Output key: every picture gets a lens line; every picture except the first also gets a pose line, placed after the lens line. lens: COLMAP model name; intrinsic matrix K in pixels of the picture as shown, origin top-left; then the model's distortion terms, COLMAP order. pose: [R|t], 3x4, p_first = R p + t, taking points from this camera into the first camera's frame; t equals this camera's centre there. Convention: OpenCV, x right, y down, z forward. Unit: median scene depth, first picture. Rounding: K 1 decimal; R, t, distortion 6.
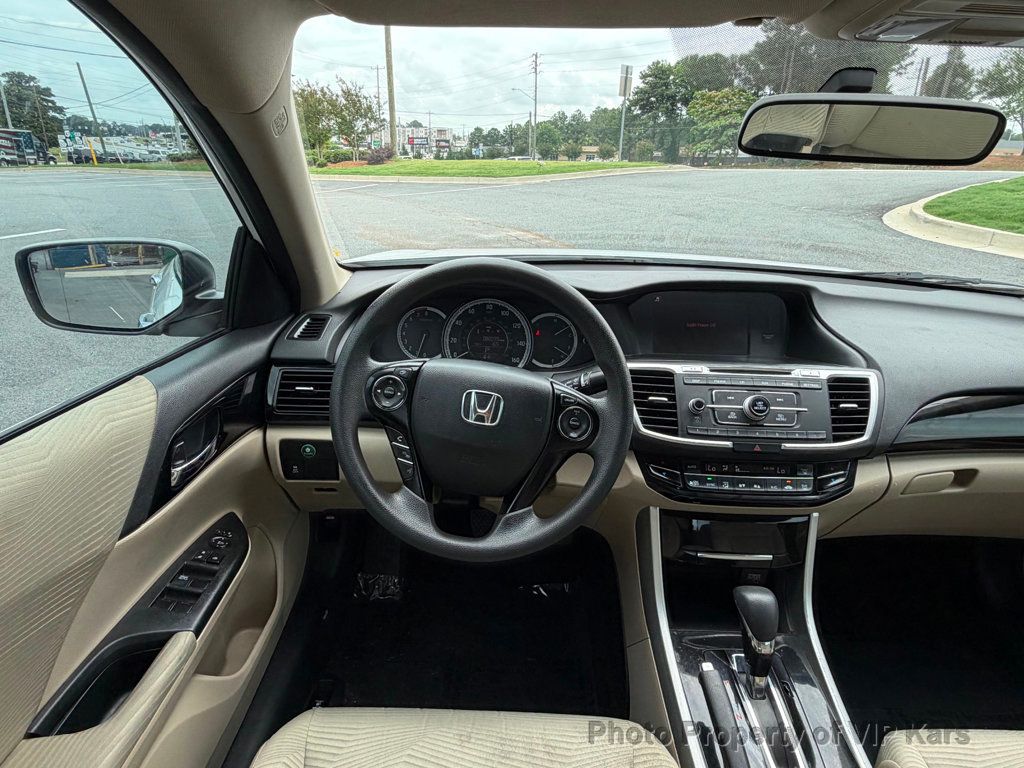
lens RADIAL K [[604.9, 0, 503.2], [0, 604.9, 384.3], [0, 0, 1]] dist [0.000810, 0.002348]
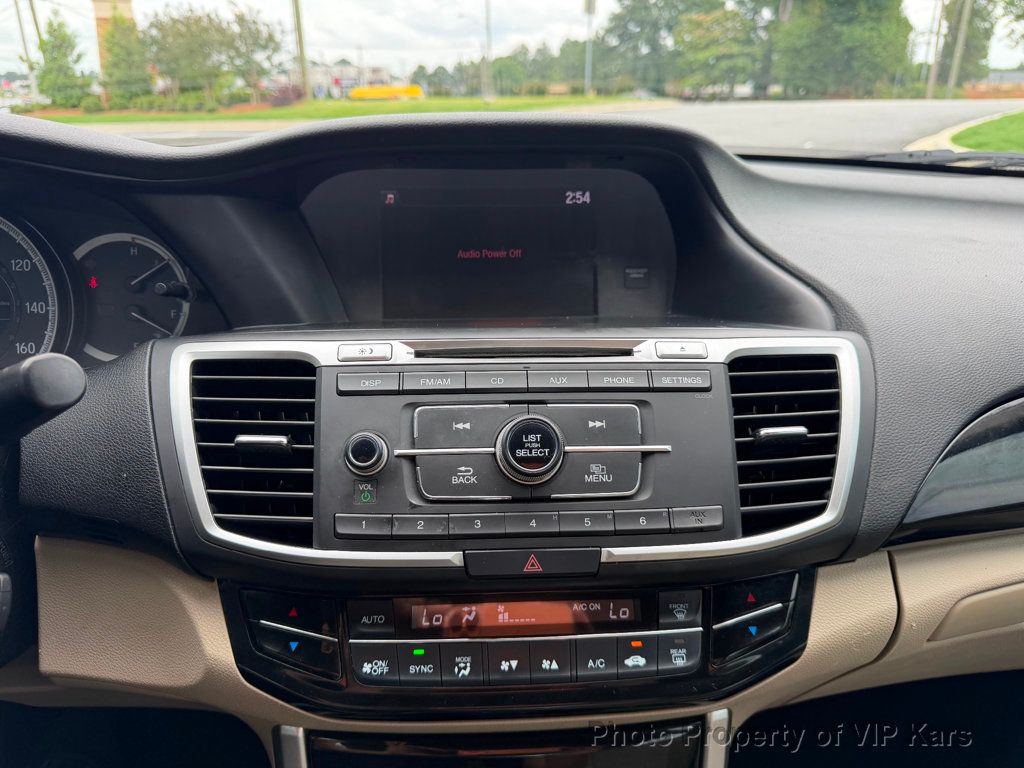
lens RADIAL K [[739.4, 0, 517.3], [0, 739.4, 375.5], [0, 0, 1]] dist [0.021279, -0.041907]
pose [[0.996726, -0.045963, 0.066520, 0.363348], [0.046254, 0.998926, -0.002838, -0.004662], [-0.066318, 0.005906, 0.997781, 0.531835]]
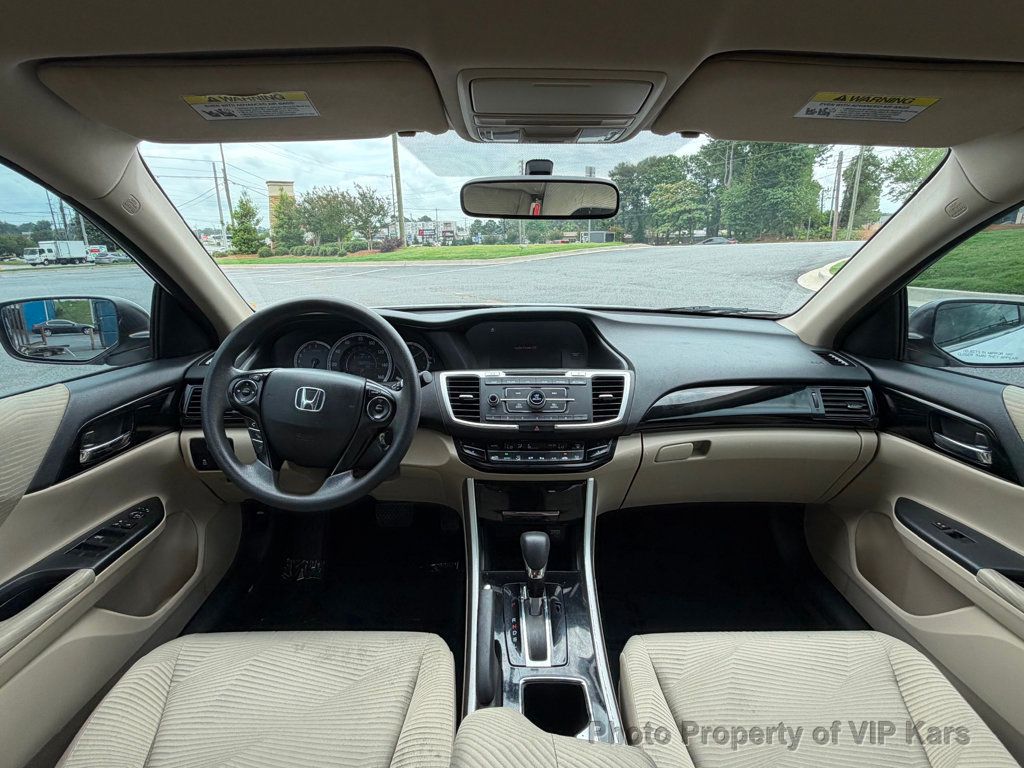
lens RADIAL K [[523.9, 0, 510.0], [0, 523.9, 382.8], [0, 0, 1]] dist [0.000455, 0.001059]
pose [[0.999225, -0.038432, 0.008479, 0.332038], [0.039082, 0.994348, -0.098715, 0.109512], [-0.004637, 0.098970, 0.995080, -0.171693]]
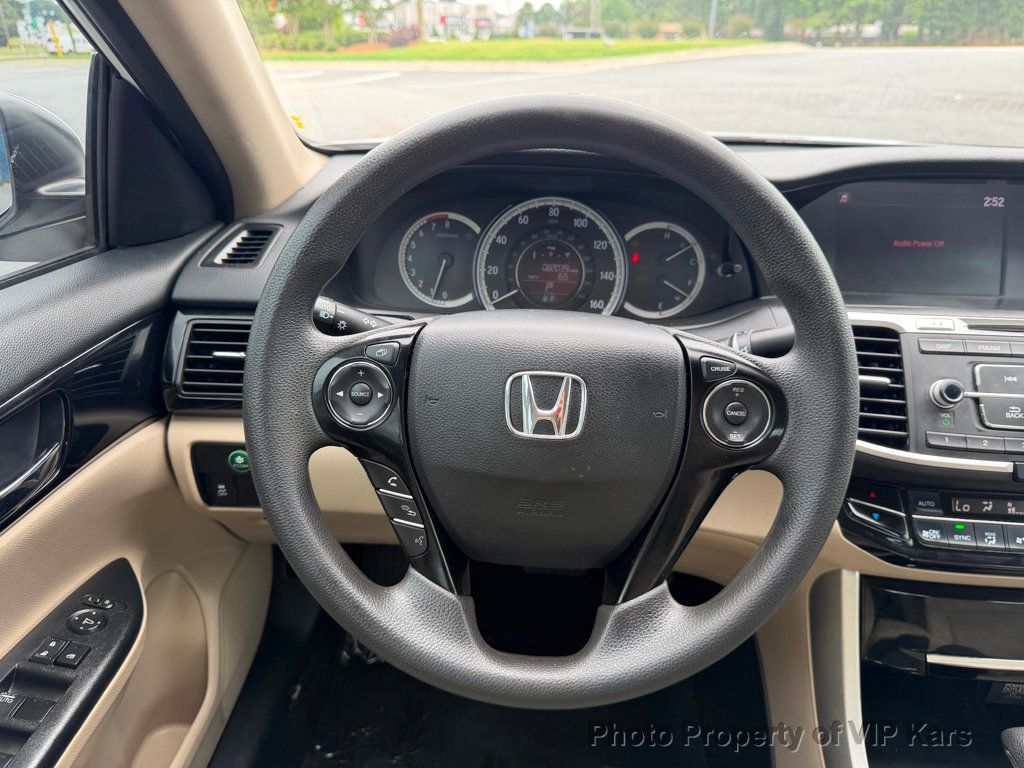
lens RADIAL K [[732.4, 0, 514.5], [0, 732.4, 384.9], [0, 0, 1]] dist [0.027942, -0.041097]
pose [[0.998451, 0.010630, -0.054607, -0.022938], [-0.006304, 0.996871, 0.078788, -0.019580], [0.055273, -0.078322, 0.995395, 0.317869]]
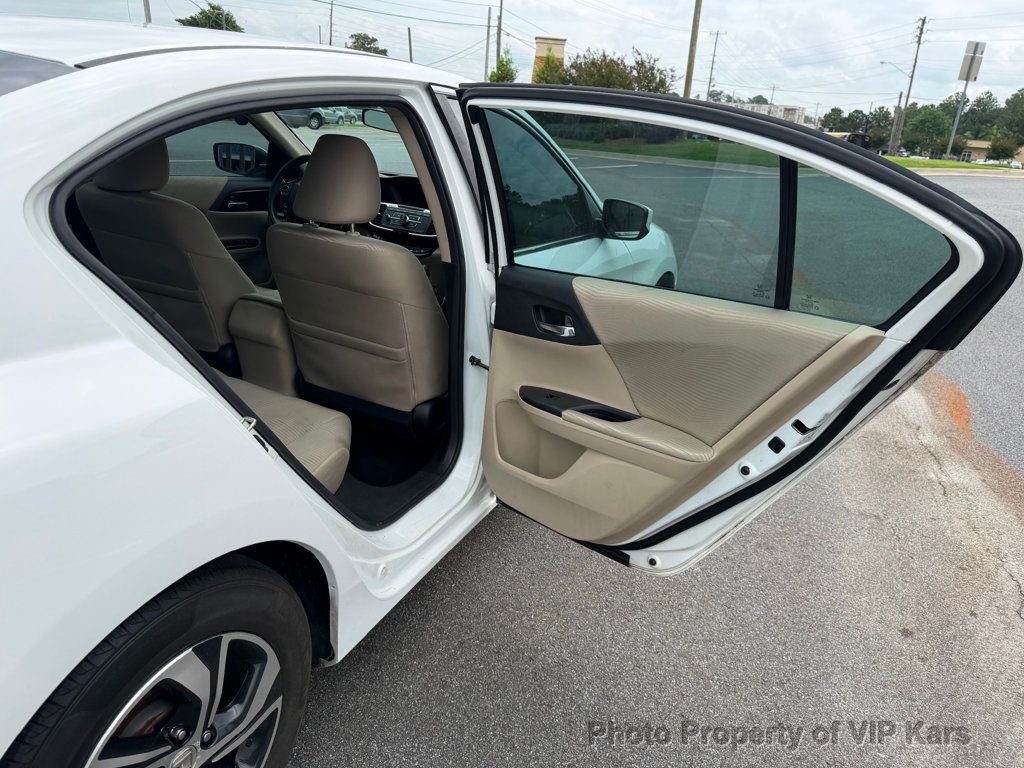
lens RADIAL K [[732.4, 0, 514.5], [0, 732.4, 384.9], [0, 0, 1]] dist [0.027942, -0.041097]
pose [[0.905582, 0.190680, -0.378896, 2.180447], [-0.203249, 0.979102, 0.006959, 0.622793], [0.372305, 0.070709, 0.925413, -1.783472]]
